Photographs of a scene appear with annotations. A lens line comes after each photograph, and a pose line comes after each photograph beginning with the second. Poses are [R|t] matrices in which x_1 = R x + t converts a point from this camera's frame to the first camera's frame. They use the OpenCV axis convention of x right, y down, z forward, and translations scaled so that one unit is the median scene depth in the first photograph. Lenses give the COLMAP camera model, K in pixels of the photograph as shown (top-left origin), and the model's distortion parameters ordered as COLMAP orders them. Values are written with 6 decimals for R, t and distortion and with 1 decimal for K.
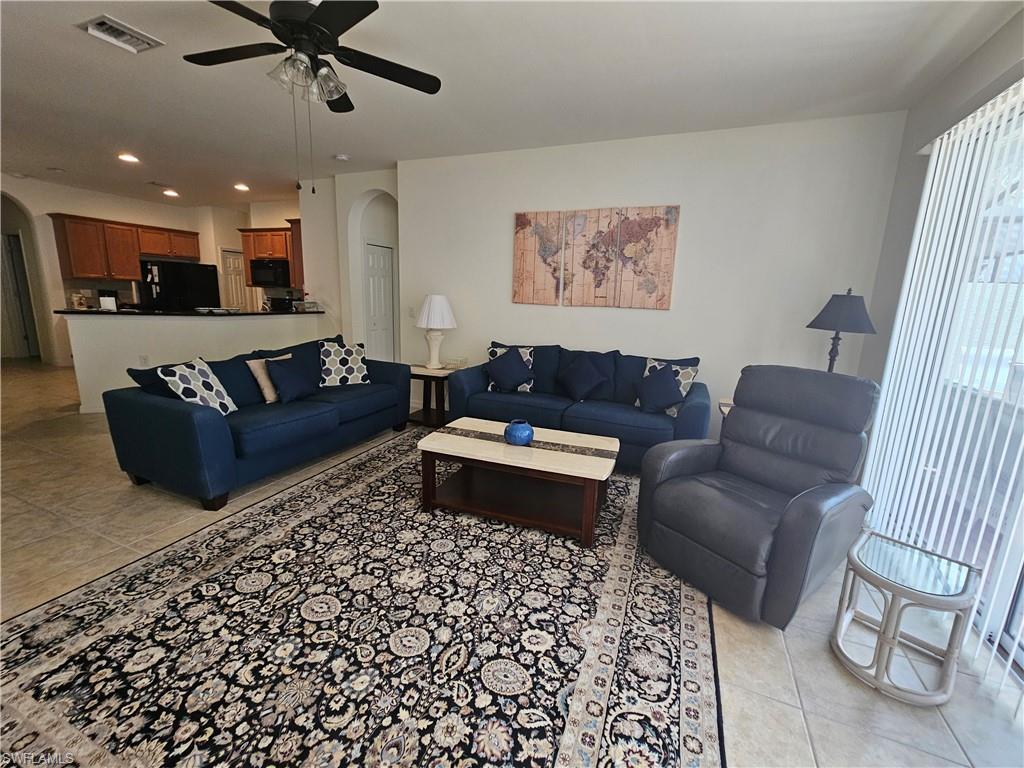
lens RADIAL K [[422.5, 0, 519.3], [0, 422.5, 379.4], [0, 0, 1]] dist [0.001059, 0.000093]
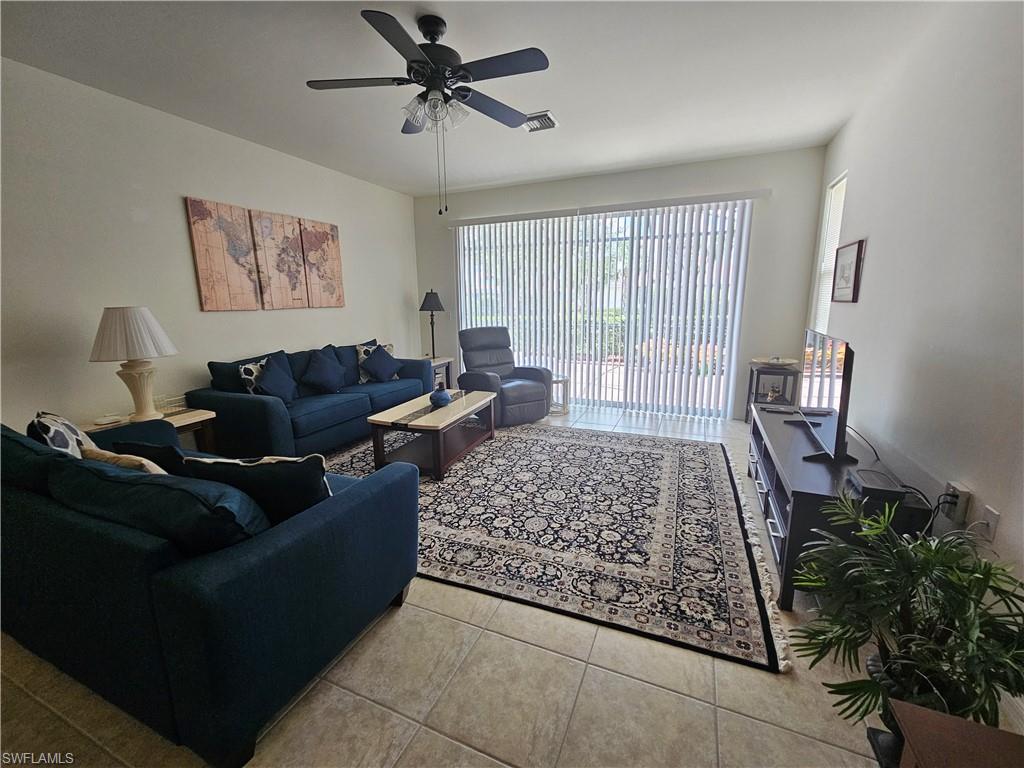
lens RADIAL K [[419.7, 0, 517.8], [0, 419.7, 383.4], [0, 0, 1]] dist [0.000408, 0.000282]
pose [[0.006569, -0.236405, 0.971632, -1.651066], [0.205648, 0.951204, 0.230044, -0.229190], [-0.978604, 0.198303, 0.054865, 0.825755]]
